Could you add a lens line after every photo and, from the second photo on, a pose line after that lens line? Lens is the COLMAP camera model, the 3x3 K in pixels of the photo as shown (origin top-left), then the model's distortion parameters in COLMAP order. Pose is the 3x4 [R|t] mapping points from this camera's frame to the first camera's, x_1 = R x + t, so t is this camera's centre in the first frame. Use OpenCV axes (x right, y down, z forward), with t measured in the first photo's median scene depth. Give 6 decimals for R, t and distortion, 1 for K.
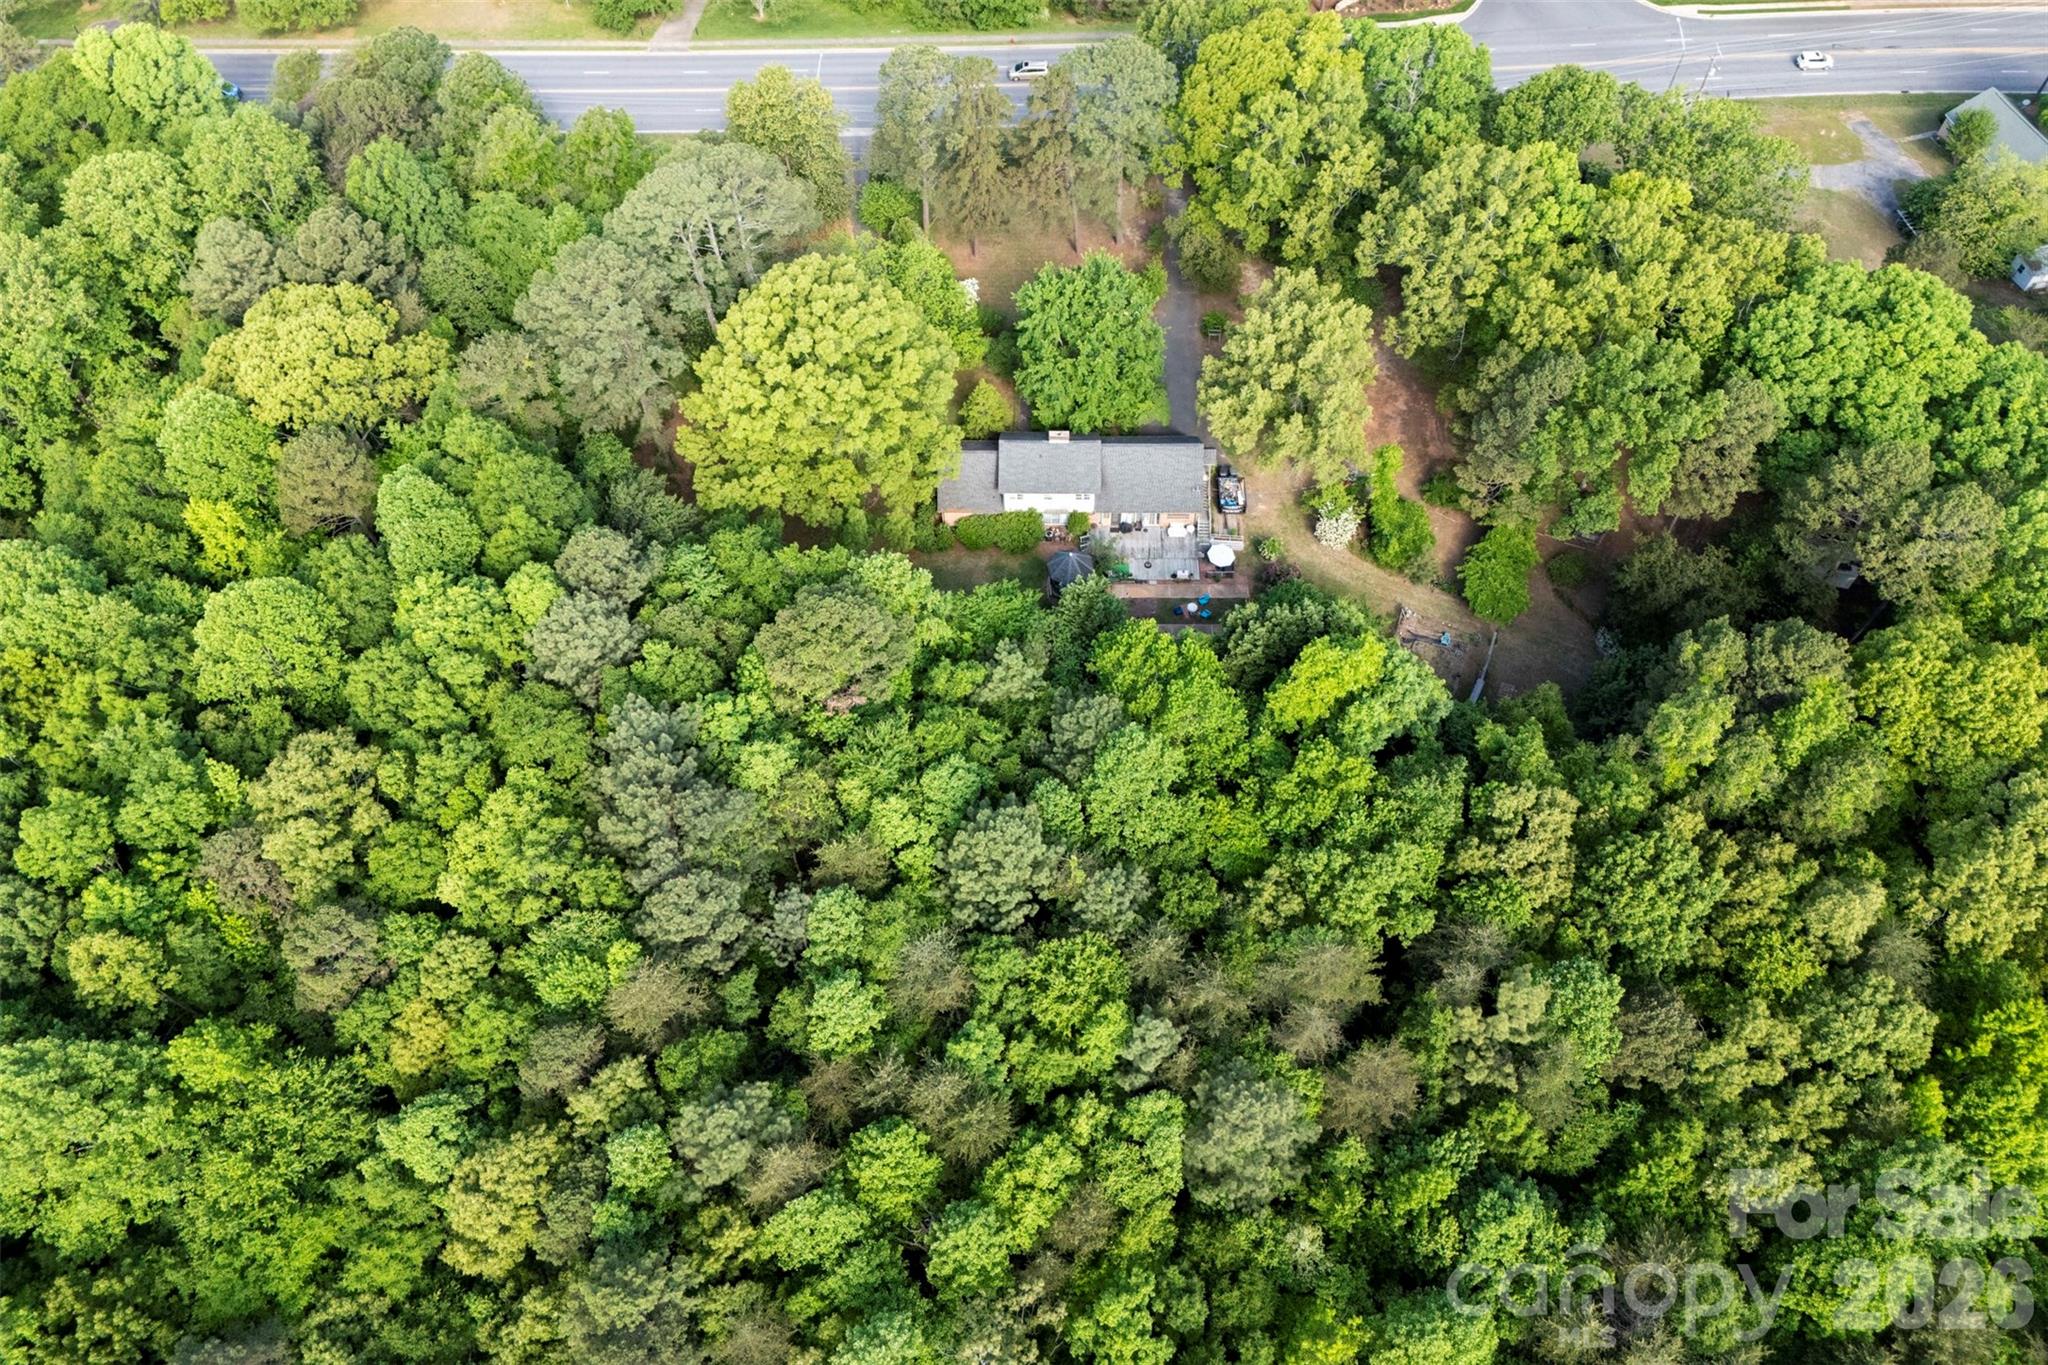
lens RADIAL K [[1474.5, 0, 1024.9], [0, 1474.5, 642.3], [0, 0, 1]] dist [0.094195, -0.088866]
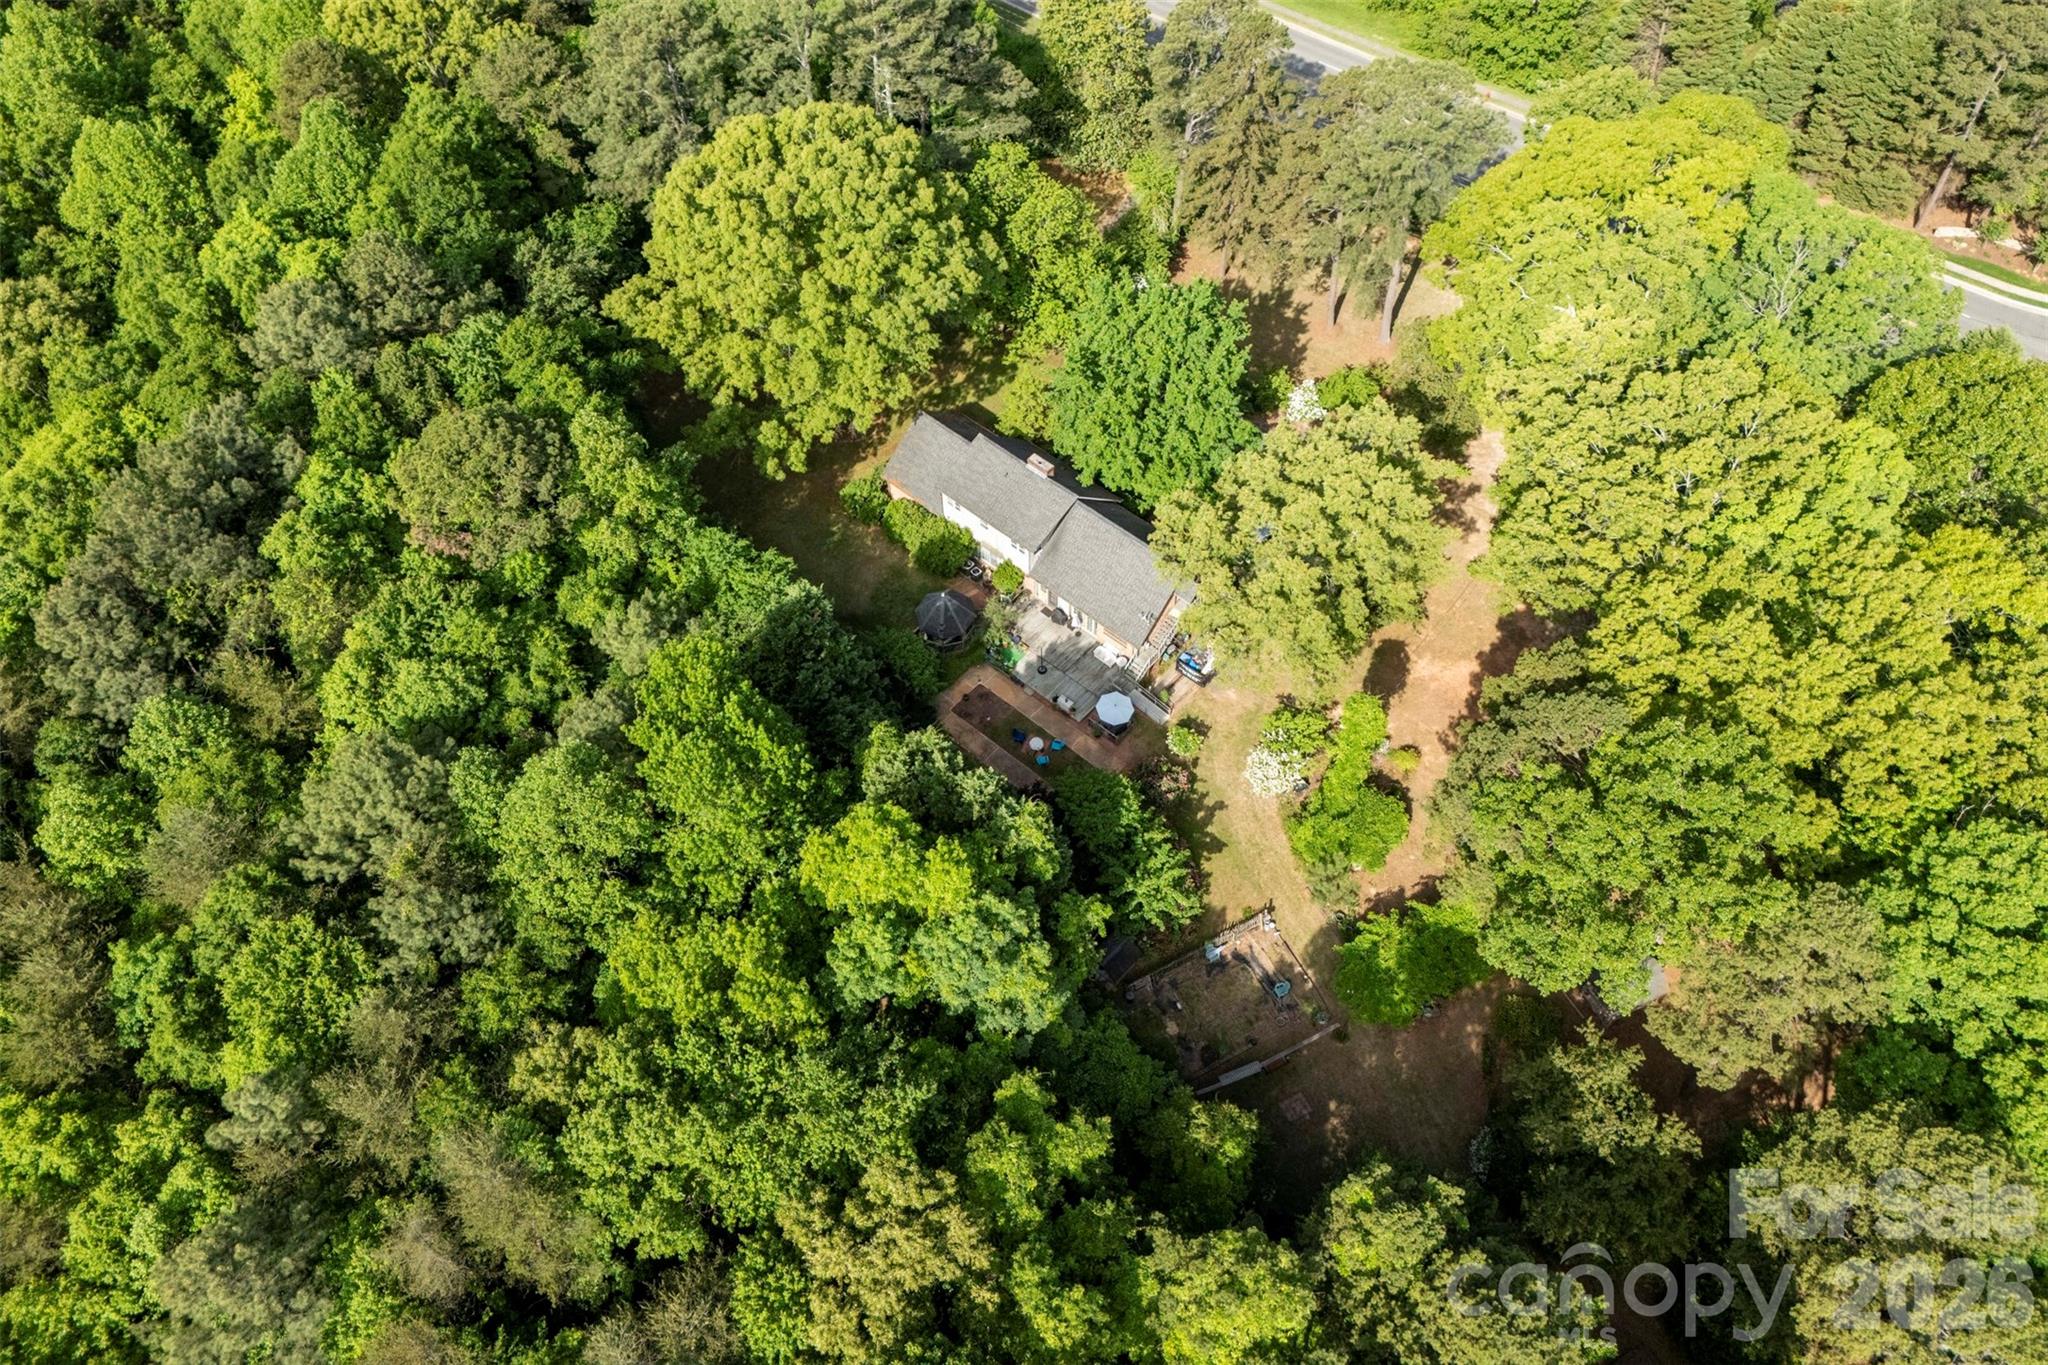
lens RADIAL K [[1474.5, 0, 1024.9], [0, 1474.5, 642.3], [0, 0, 1]] dist [0.094195, -0.088866]
pose [[0.750569, 0.518864, -0.409178, 0.423928], [-0.540648, 0.838230, 0.071200, -0.127316], [0.379929, 0.167781, 0.909672, 0.360570]]
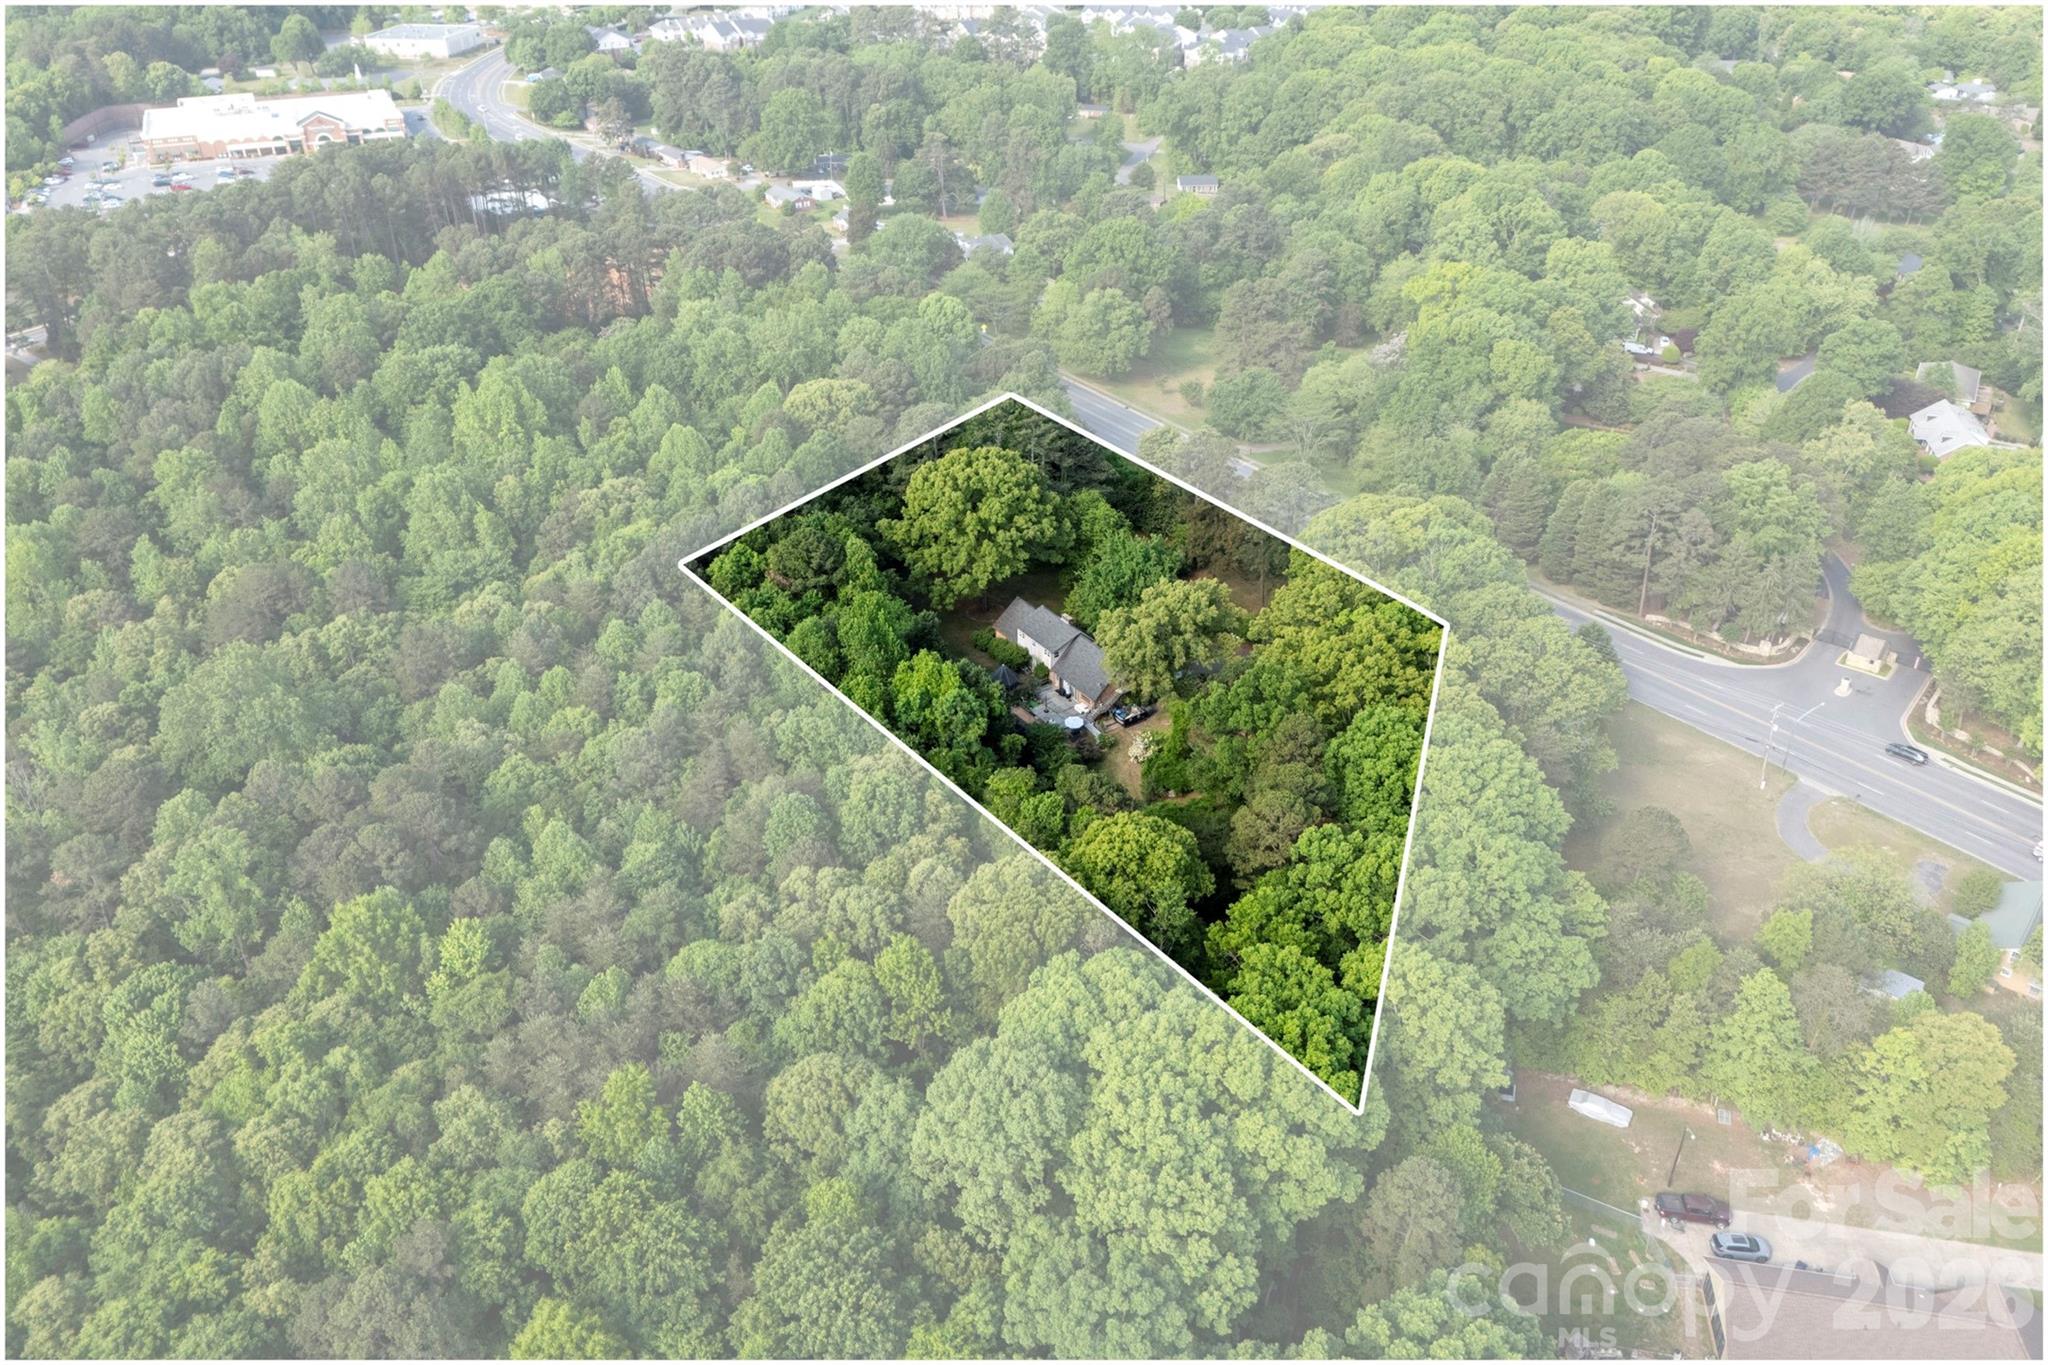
lens RADIAL K [[1444.4, 0, 1028.3], [0, 1444.4, 624.7], [0, 0, 1]] dist [0.092878, -0.085979]
pose [[0.570857, 0.405491, -0.713932, 1.181114], [-0.674062, 0.727930, -0.125536, 0.085248], [0.468789, 0.552897, 0.688870, -0.025108]]
